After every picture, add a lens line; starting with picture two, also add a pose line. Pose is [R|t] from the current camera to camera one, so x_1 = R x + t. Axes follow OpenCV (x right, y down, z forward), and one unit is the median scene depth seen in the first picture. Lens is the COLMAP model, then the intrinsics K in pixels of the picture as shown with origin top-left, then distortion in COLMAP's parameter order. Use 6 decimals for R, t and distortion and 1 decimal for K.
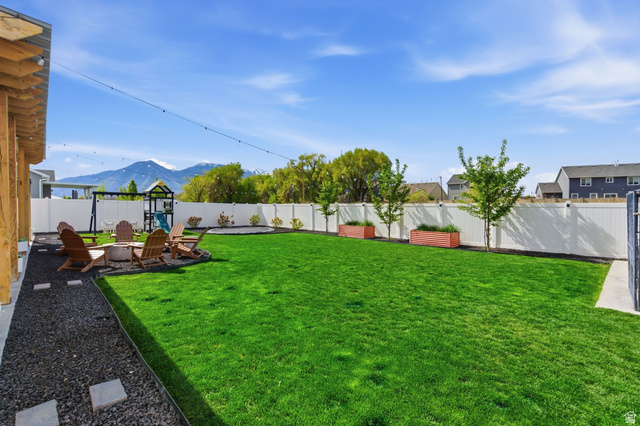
lens RADIAL K [[290.7, 0, 320.0], [0, 290.7, 213.0], [0, 0, 1]] dist [0.000500, 0.000315]
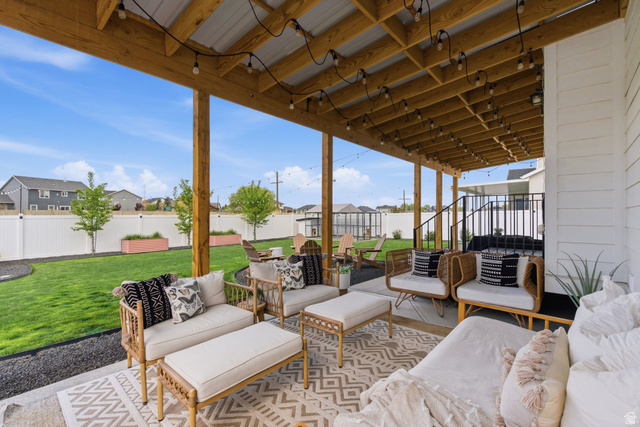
lens RADIAL K [[290.7, 0, 320.0], [0, 290.7, 213.5], [0, 0, 1]] dist [0.000500, 0.000315]
pose [[-0.101880, 0.007795, 0.994766, -0.691213], [0.030279, 0.999530, -0.004732, -0.013101], [-0.994336, 0.029639, -0.102069, 0.458421]]
